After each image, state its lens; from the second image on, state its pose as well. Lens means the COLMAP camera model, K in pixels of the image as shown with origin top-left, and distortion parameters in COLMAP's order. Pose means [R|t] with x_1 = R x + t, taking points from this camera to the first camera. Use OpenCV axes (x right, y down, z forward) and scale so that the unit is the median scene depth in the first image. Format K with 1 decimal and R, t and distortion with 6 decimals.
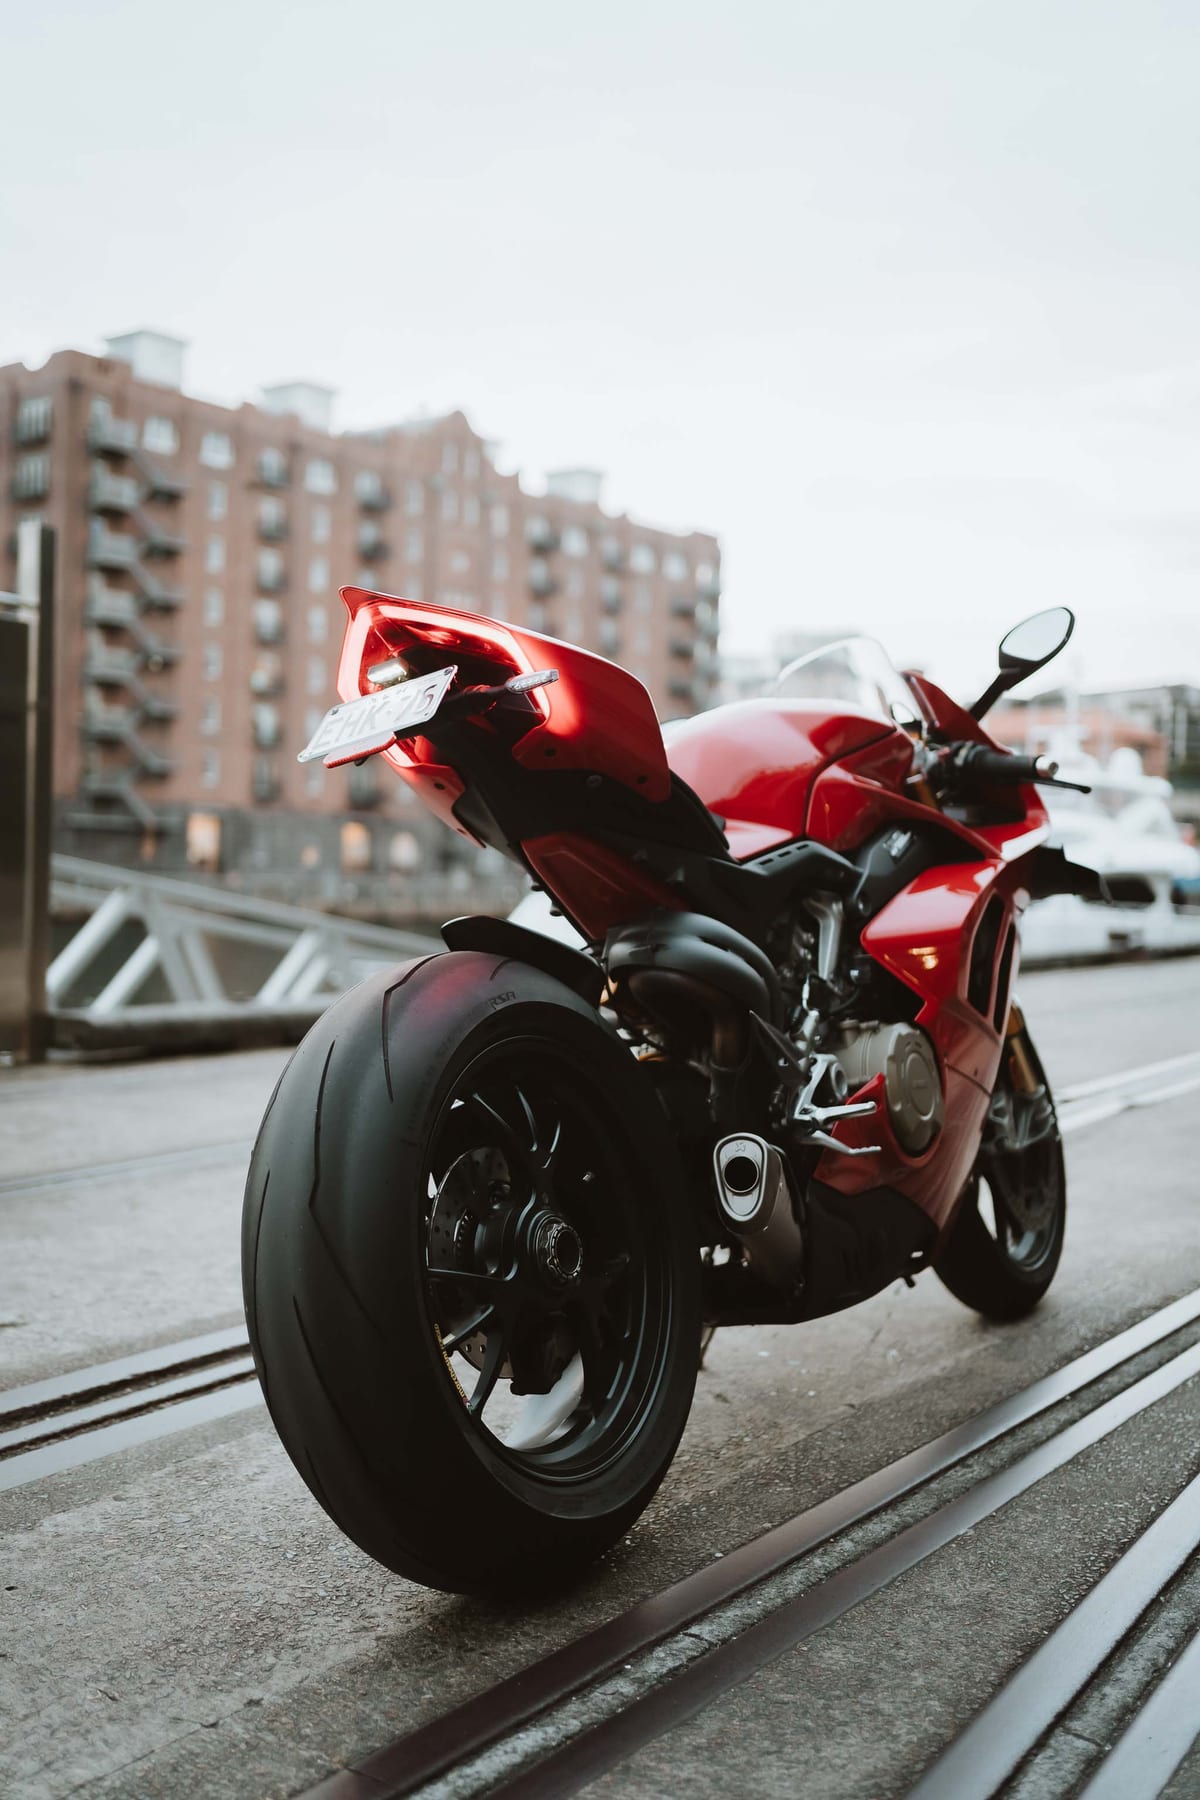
lens RADIAL K [[1844.0, 0, 583.5], [0, 1844.0, 905.7], [0, 0, 1]] dist [0.011224, 0.043321]
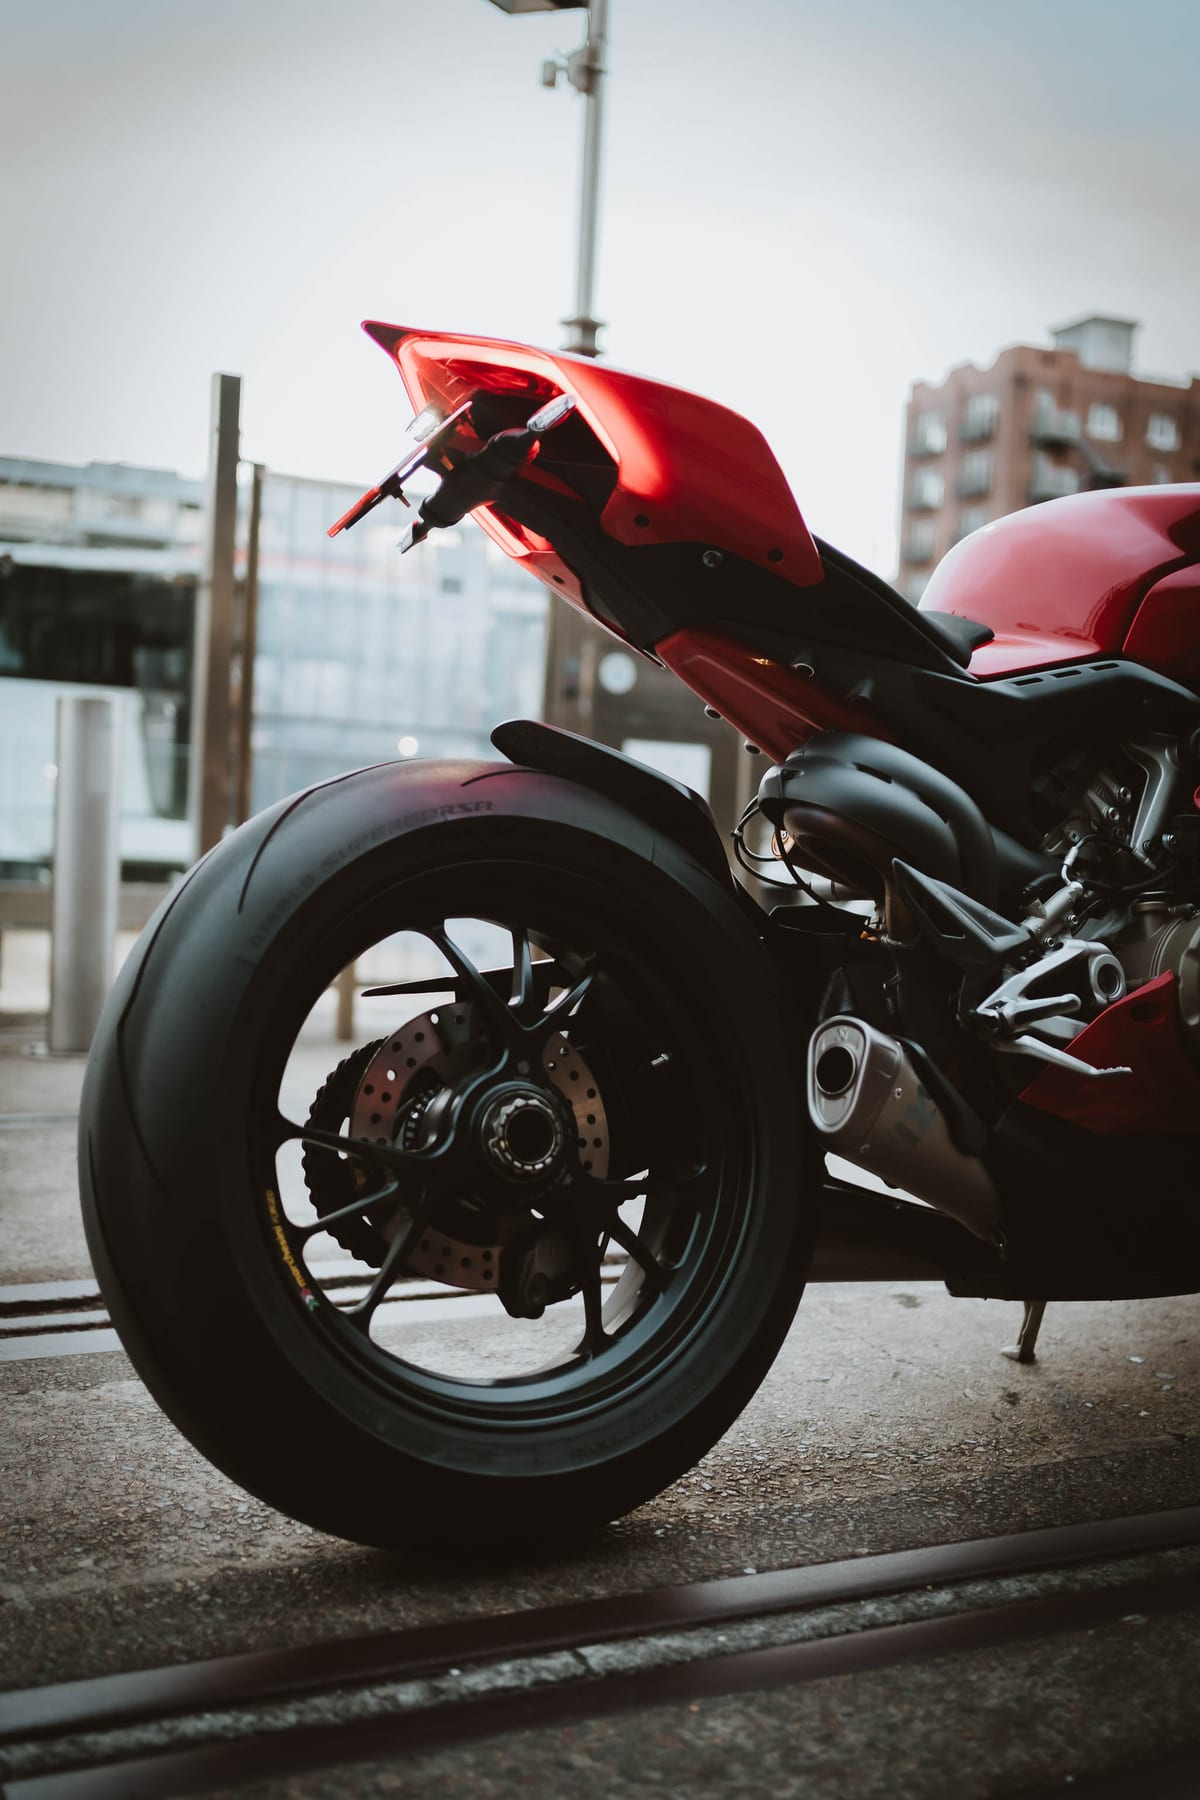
lens RADIAL K [[1839.5, 0, 600.0], [0, 1839.5, 900.0], [0, 0, 1]] dist [-0.007802, 0.083376]
pose [[0.878955, 0.034564, -0.475650, 0.316024], [-0.034909, 0.999358, 0.008113, 0.067053], [0.475625, 0.009474, 0.879597, 0.274622]]
